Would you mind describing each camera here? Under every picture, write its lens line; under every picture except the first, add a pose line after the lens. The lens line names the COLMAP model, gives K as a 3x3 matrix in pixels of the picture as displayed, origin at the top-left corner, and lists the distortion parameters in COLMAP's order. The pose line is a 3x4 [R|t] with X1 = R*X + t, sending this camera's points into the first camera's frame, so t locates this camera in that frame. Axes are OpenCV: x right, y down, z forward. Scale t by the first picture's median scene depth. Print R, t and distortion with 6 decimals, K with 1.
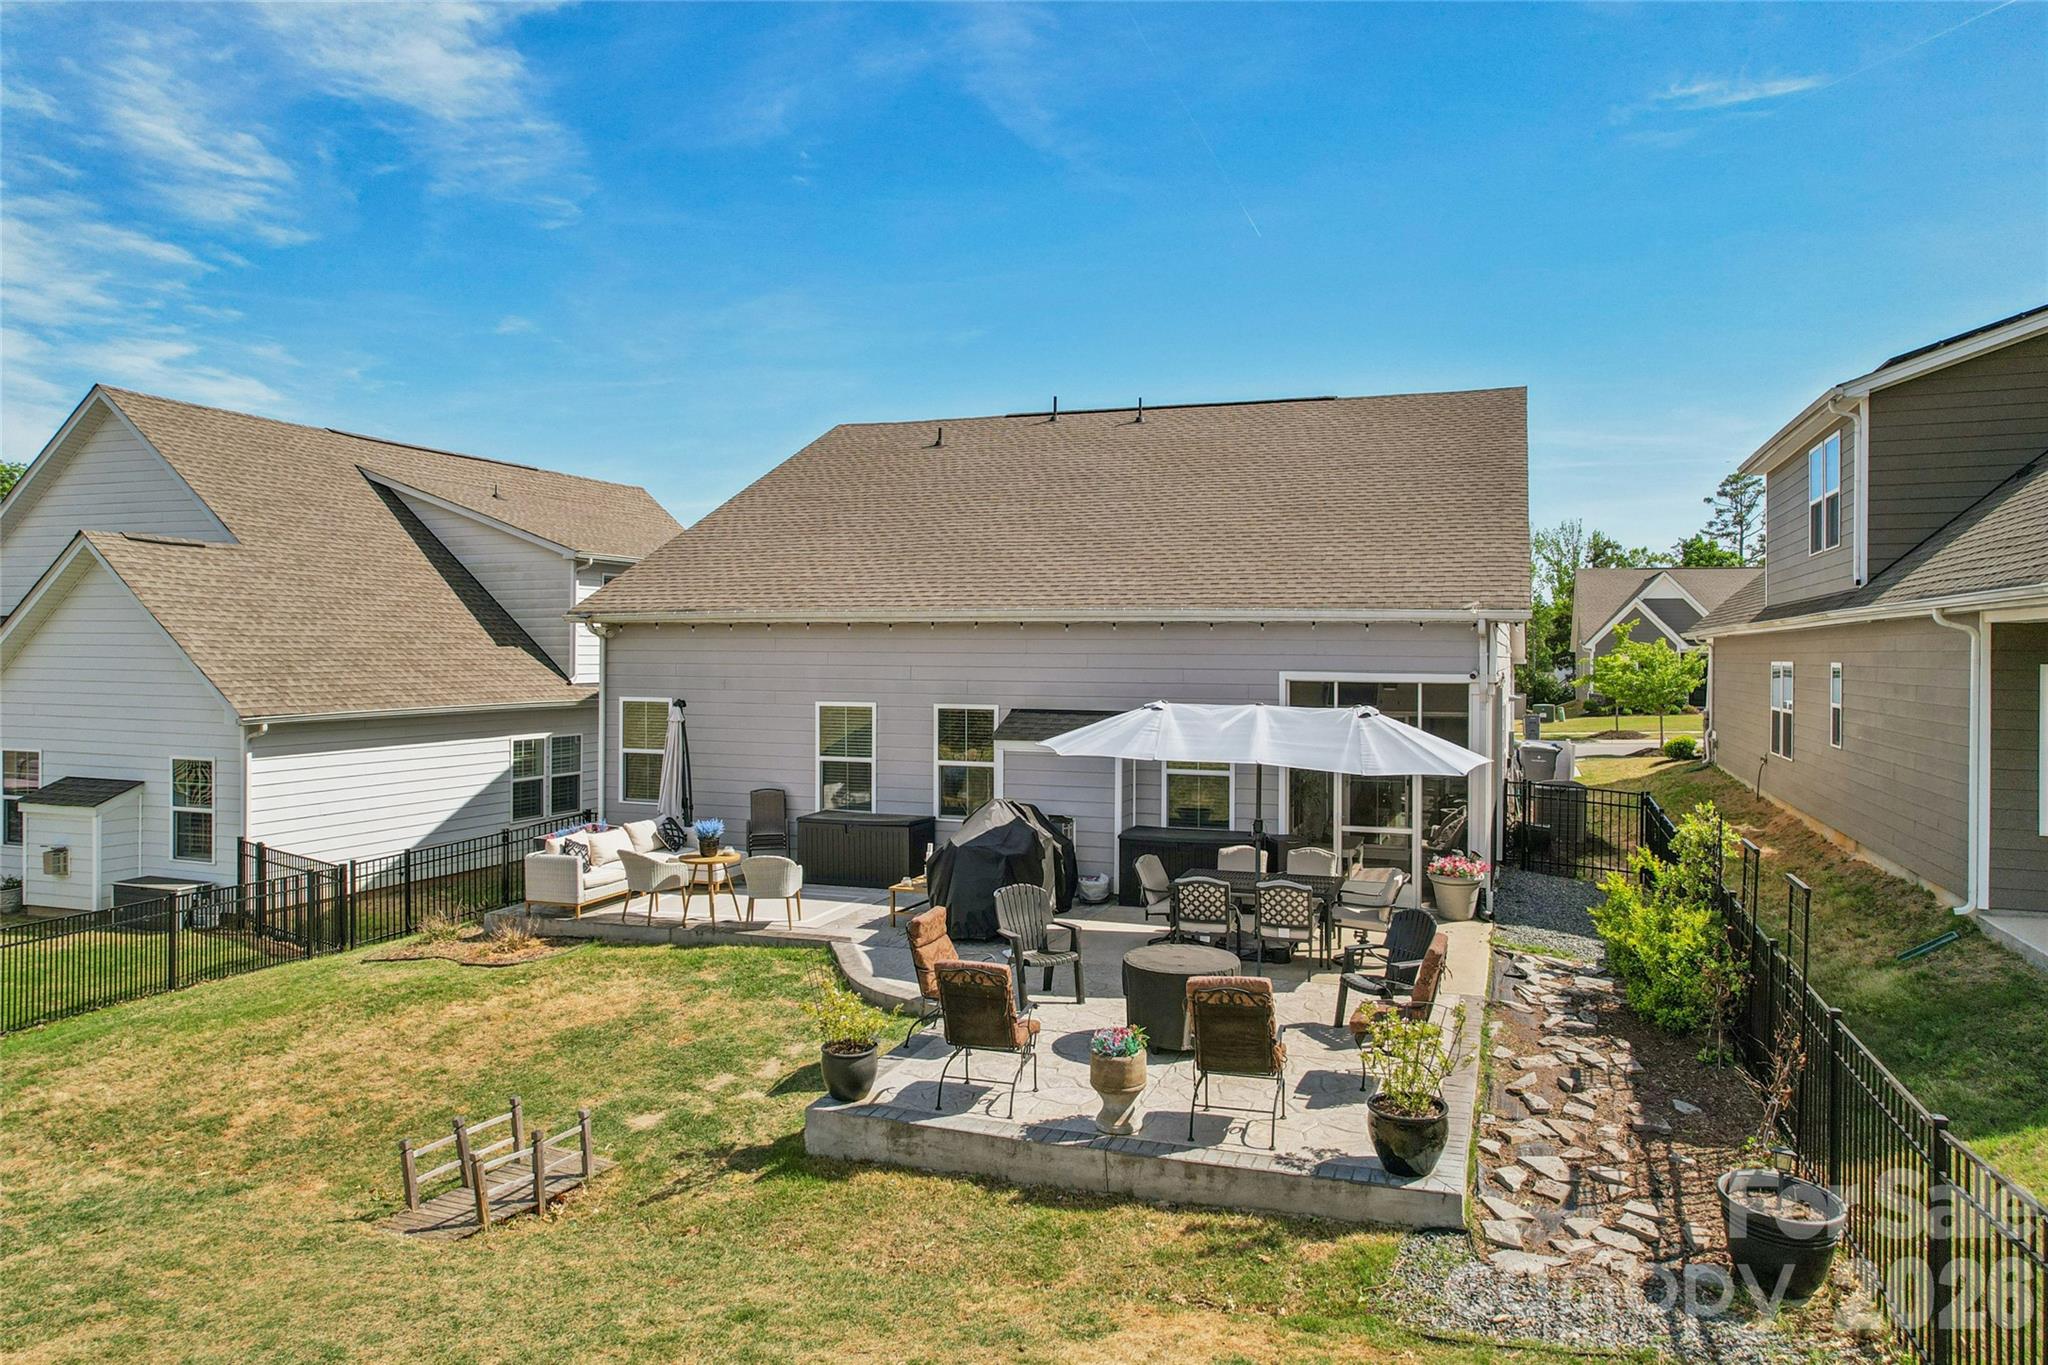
lens RADIAL K [[1320.5, 0, 1097.8], [0, 1320.5, 576.4], [0, 0, 1]] dist [-0.049982, 0.035588]
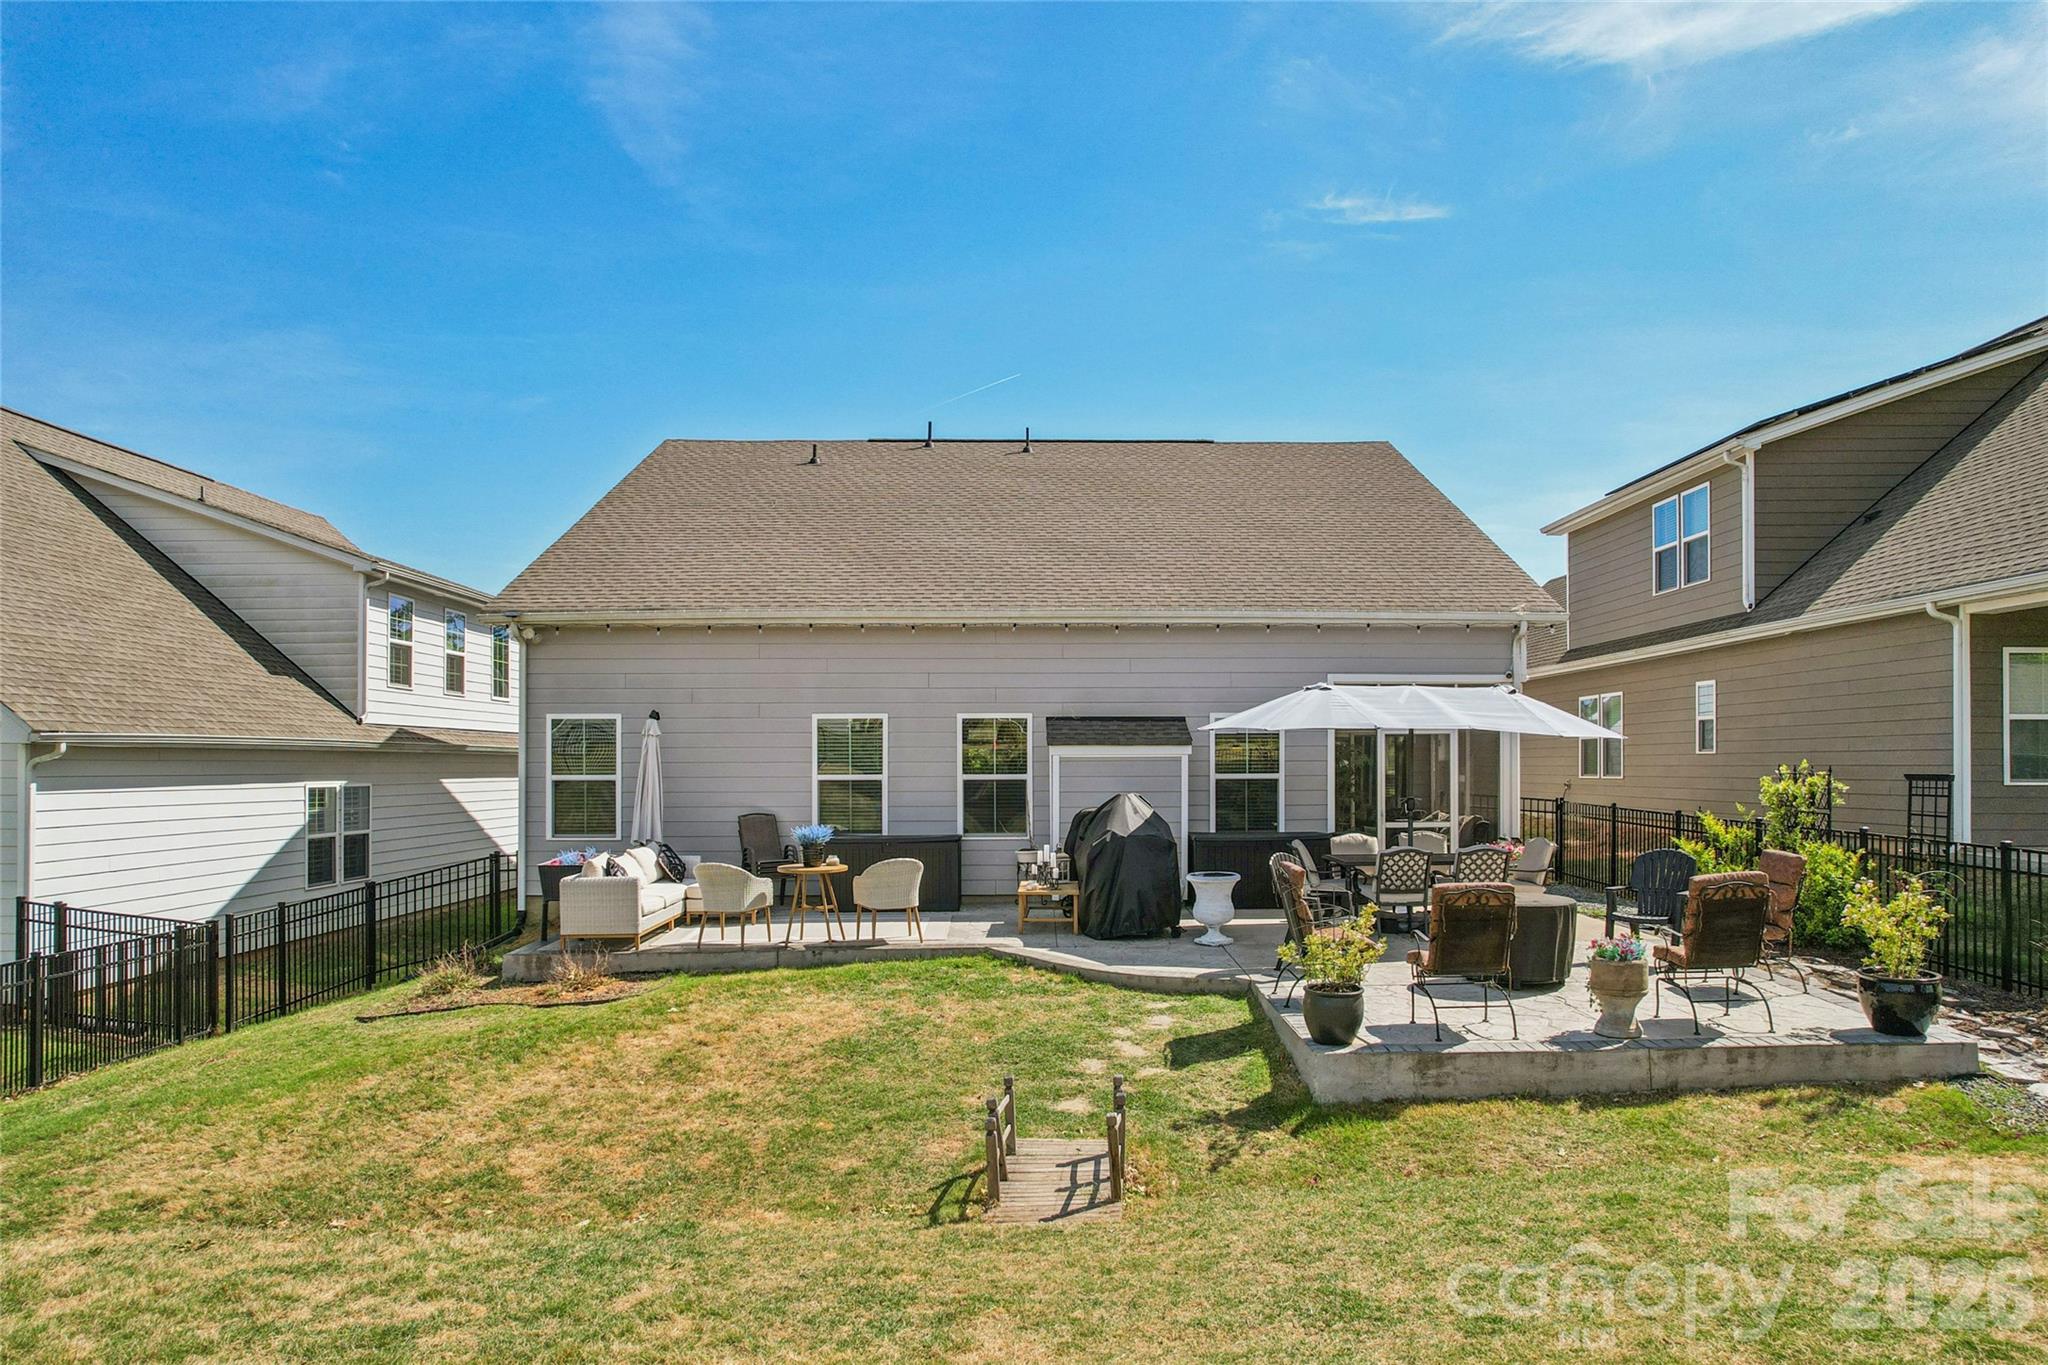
lens RADIAL K [[1320.5, 0, 1025.2], [0, 1320.5, 691.9], [0, 0, 1]] dist [-0.049982, 0.035588]
pose [[0.934506, 0.012015, 0.355745, -0.458298], [-0.008693, 0.999902, -0.010935, 0.102458], [-0.355842, 0.007126, 0.934519, 0.132536]]
